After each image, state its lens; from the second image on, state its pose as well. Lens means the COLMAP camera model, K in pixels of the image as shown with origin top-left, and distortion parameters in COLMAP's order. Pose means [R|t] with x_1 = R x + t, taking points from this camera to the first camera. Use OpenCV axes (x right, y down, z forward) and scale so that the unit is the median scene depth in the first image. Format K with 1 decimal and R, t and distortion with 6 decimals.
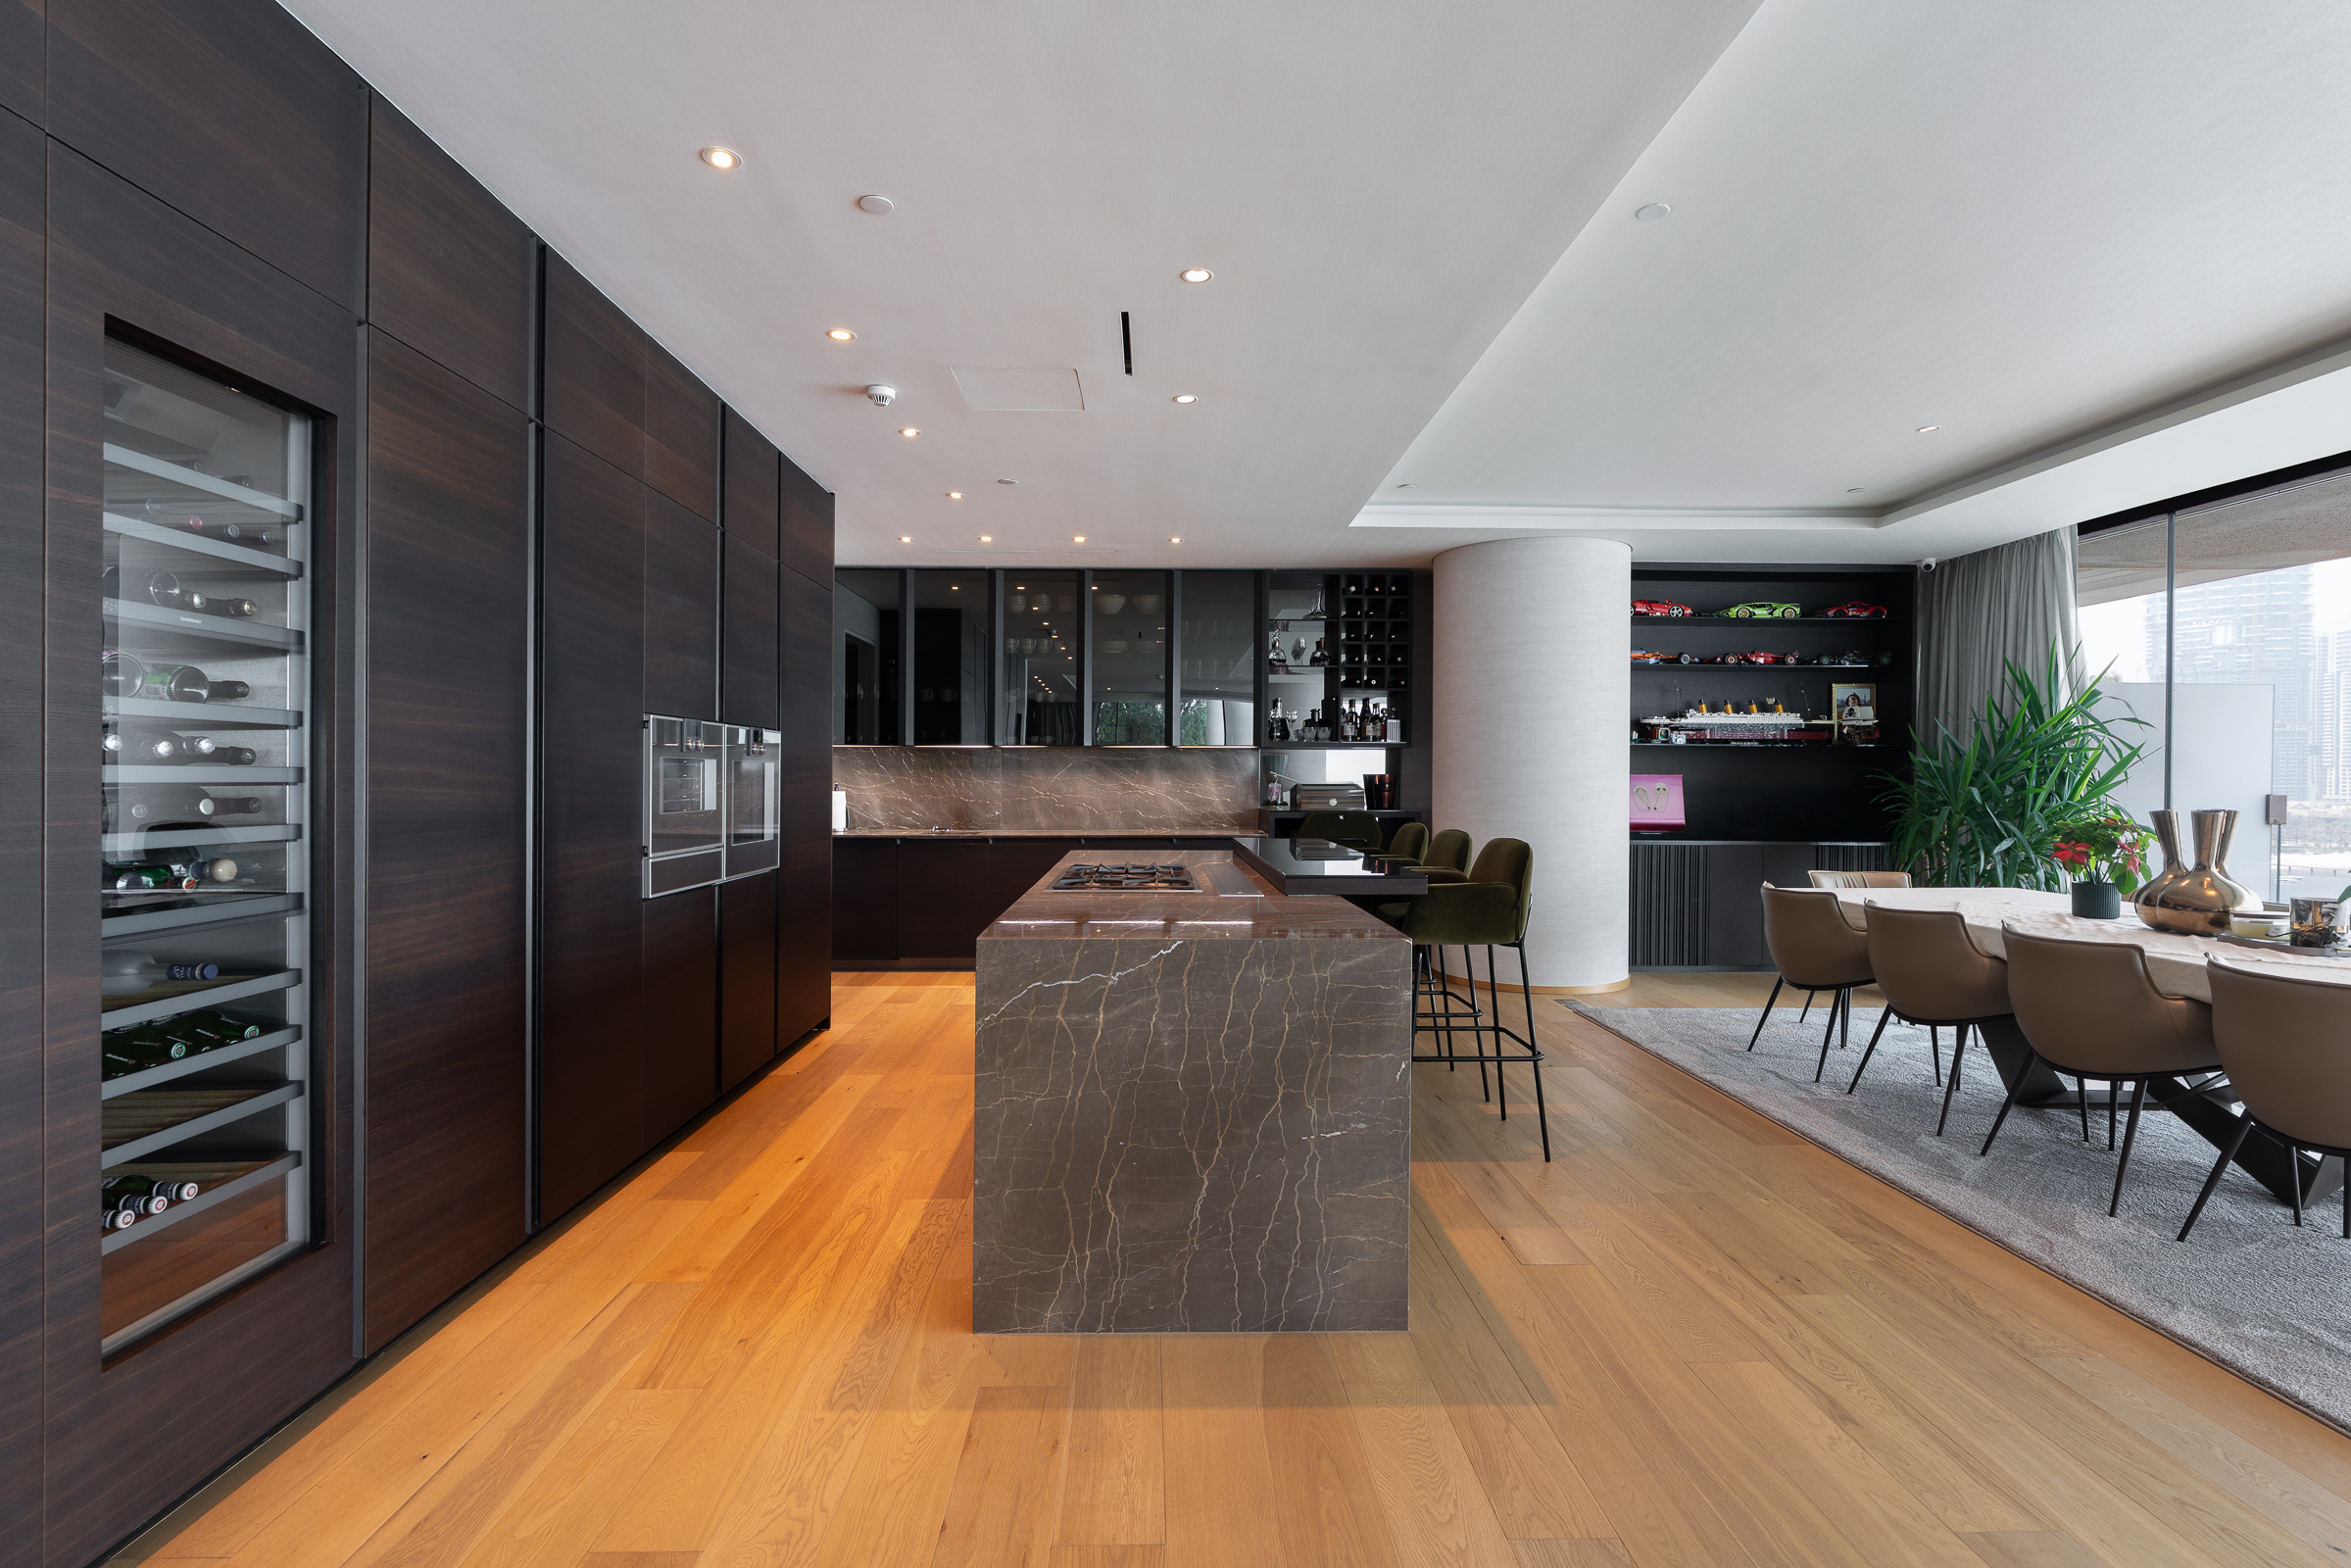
lens RADIAL K [[1074.9, 0, 1171.7], [0, 1074.9, 783.2], [0, 0, 1]] dist [-0.003529, -0.000537]
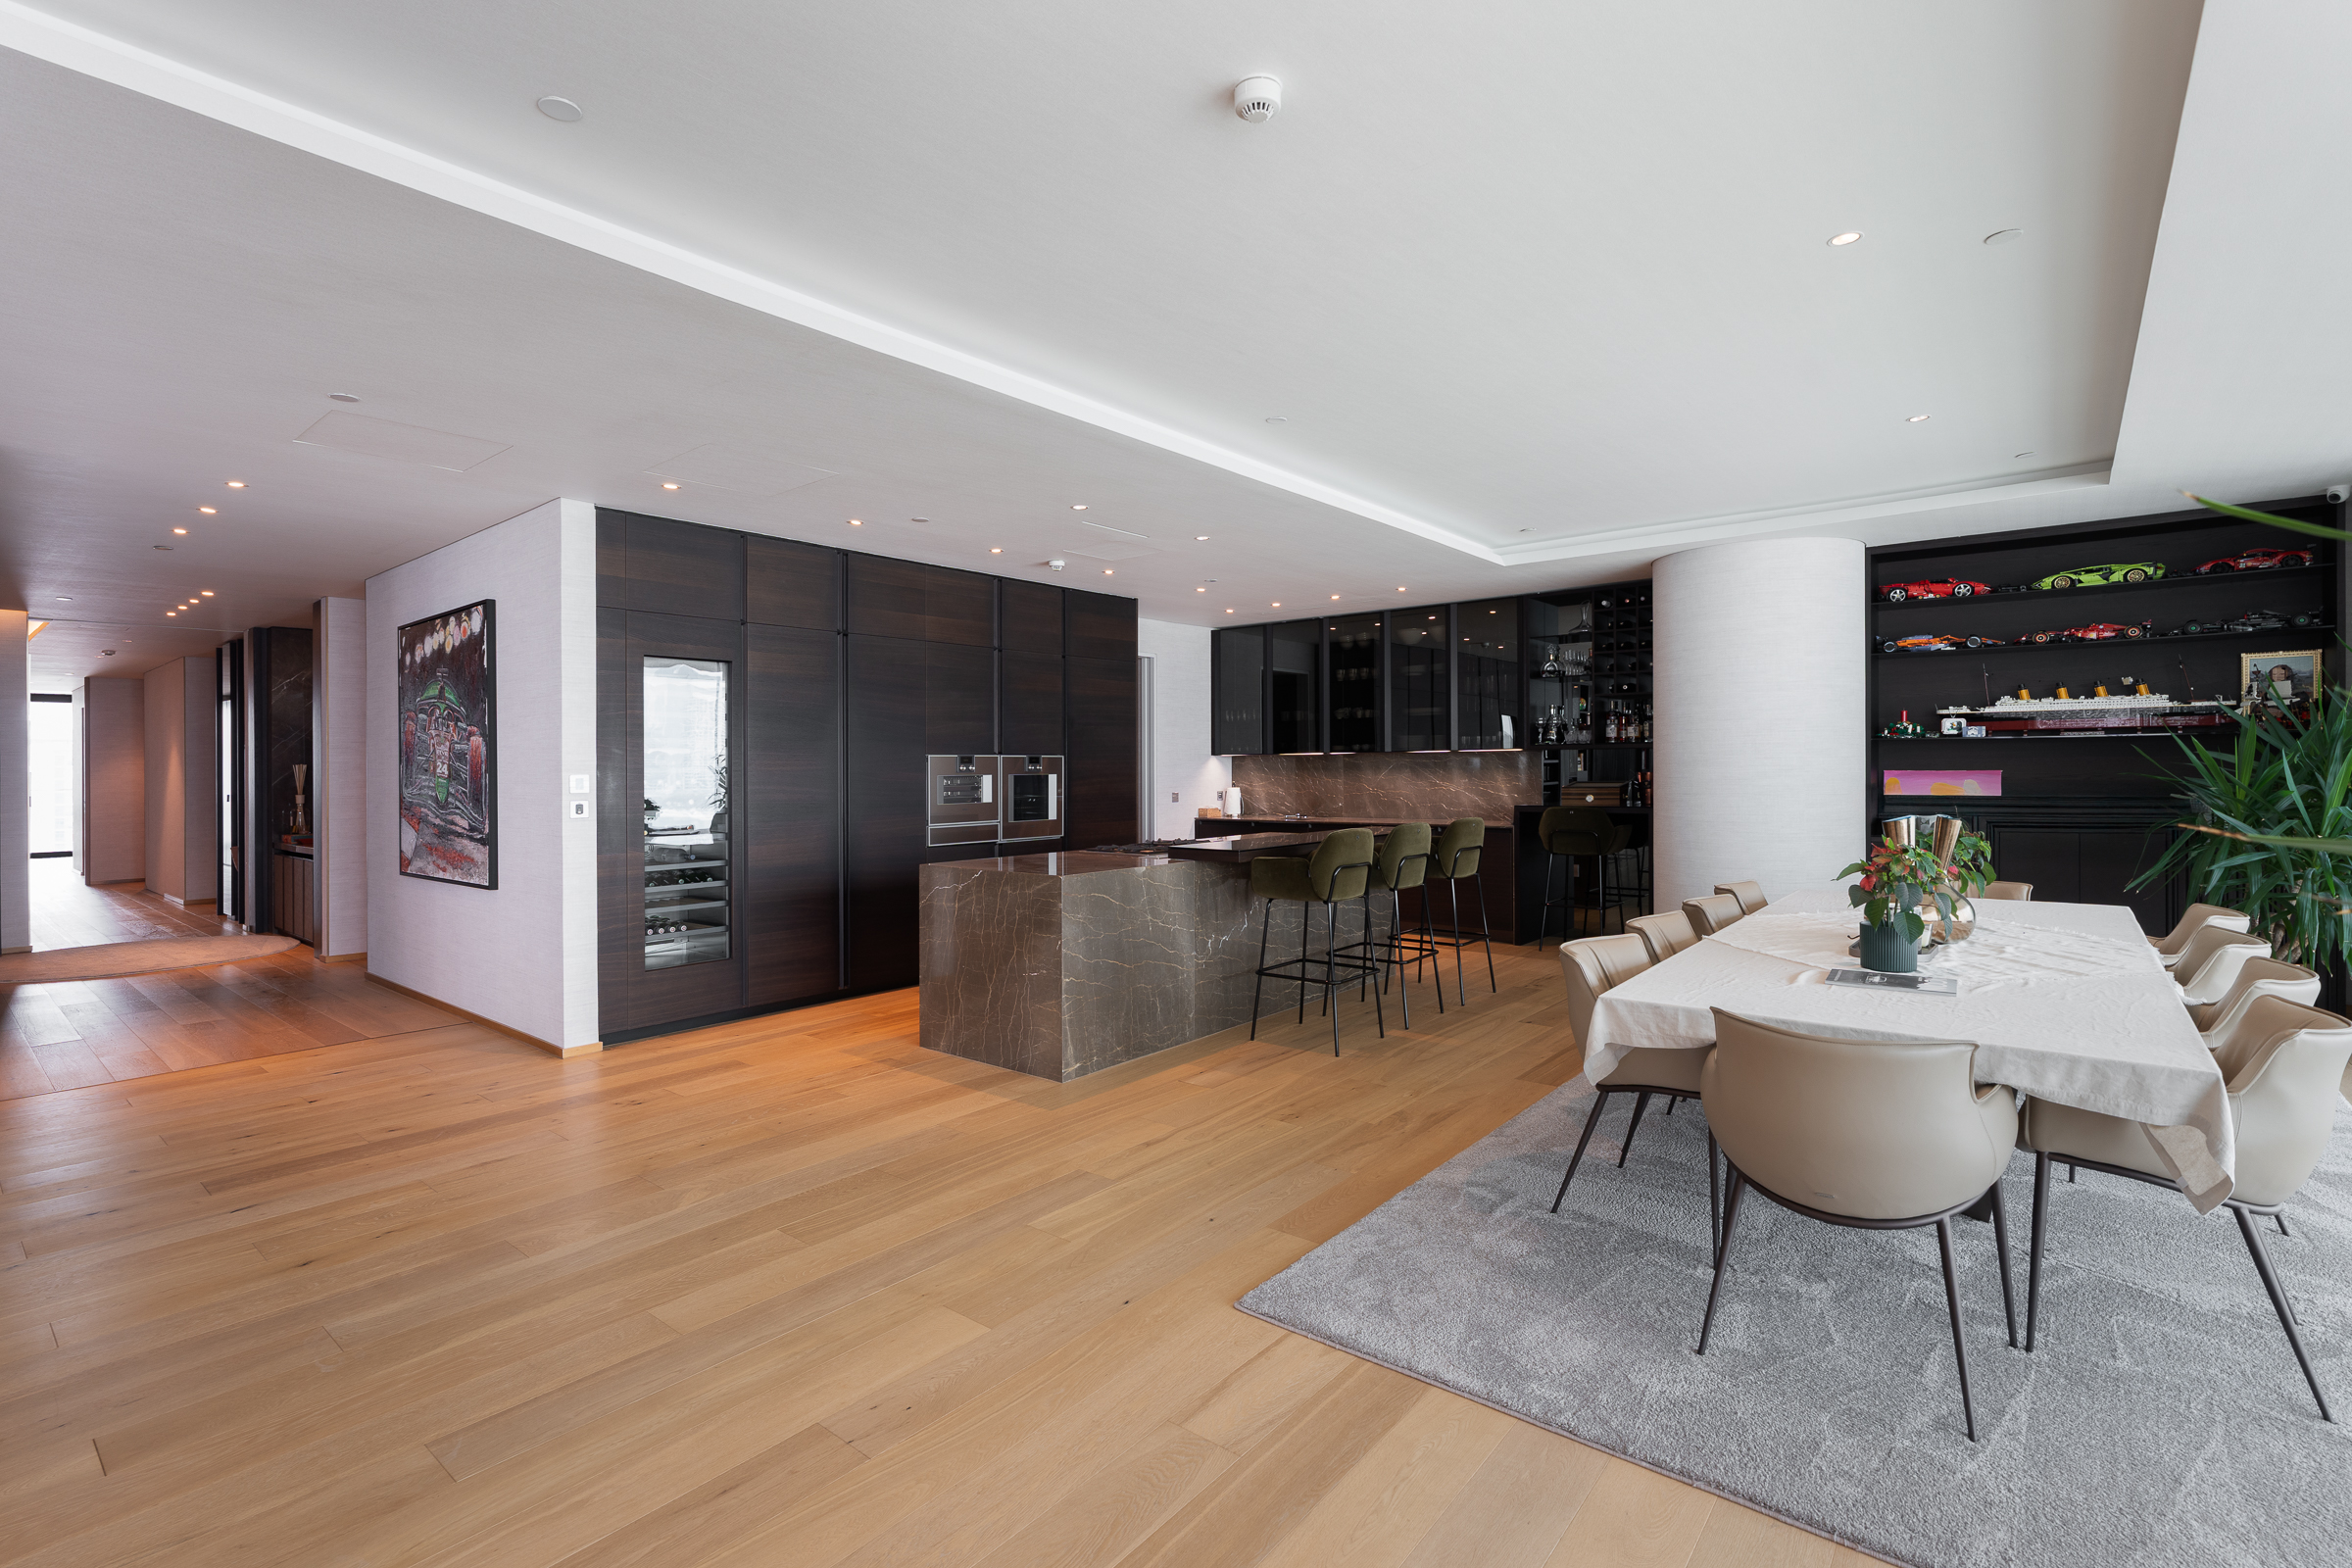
lens RADIAL K [[1075.4, 0, 1190.6], [0, 1075.4, 768.5], [0, 0, 1]] dist [-0.003529, -0.000537]
pose [[0.765922, -0.009508, -0.642863, 0.550856], [0.008365, 0.999953, -0.004824, -0.011248], [0.642879, -0.001683, 0.765966, -0.103720]]
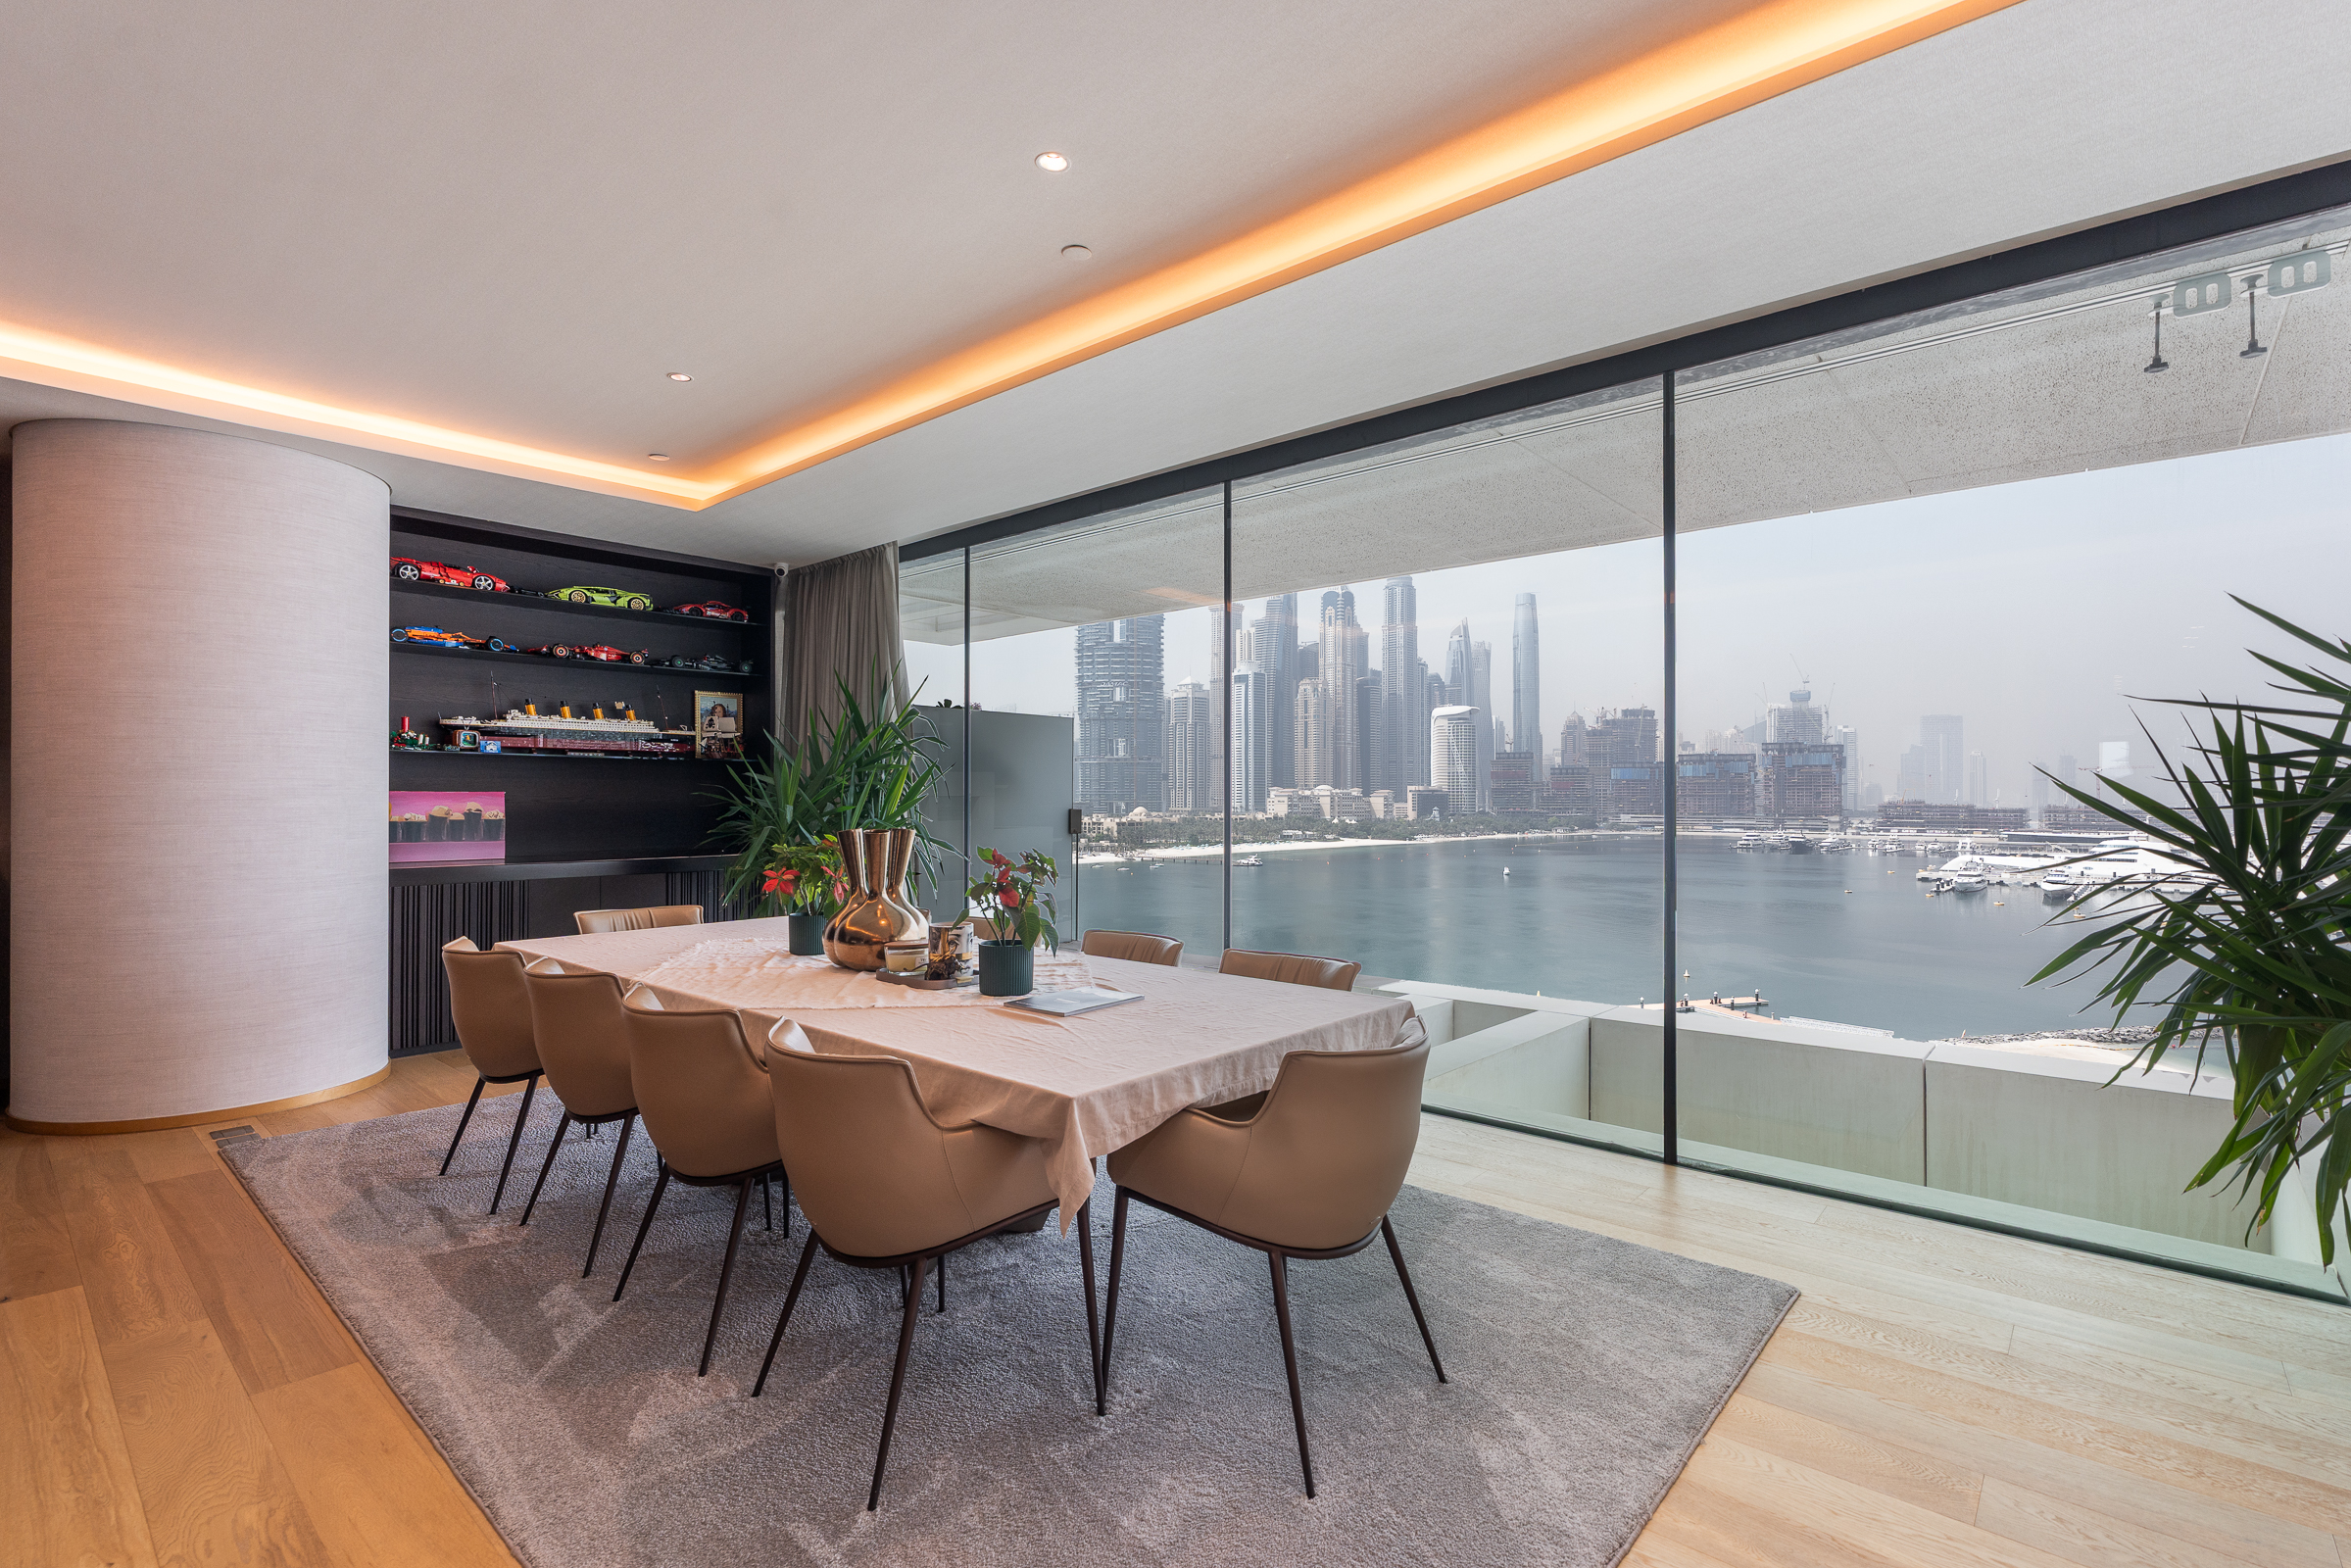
lens RADIAL K [[1074.9, 0, 1172.8], [0, 1074.9, 800.0], [0, 0, 1]] dist [-0.003529, -0.000537]
pose [[0.678047, -0.004520, 0.735005, 0.235557], [0.005749, 0.999983, 0.000846, 0.000242], [-0.734996, 0.003652, 0.678062, 0.103681]]
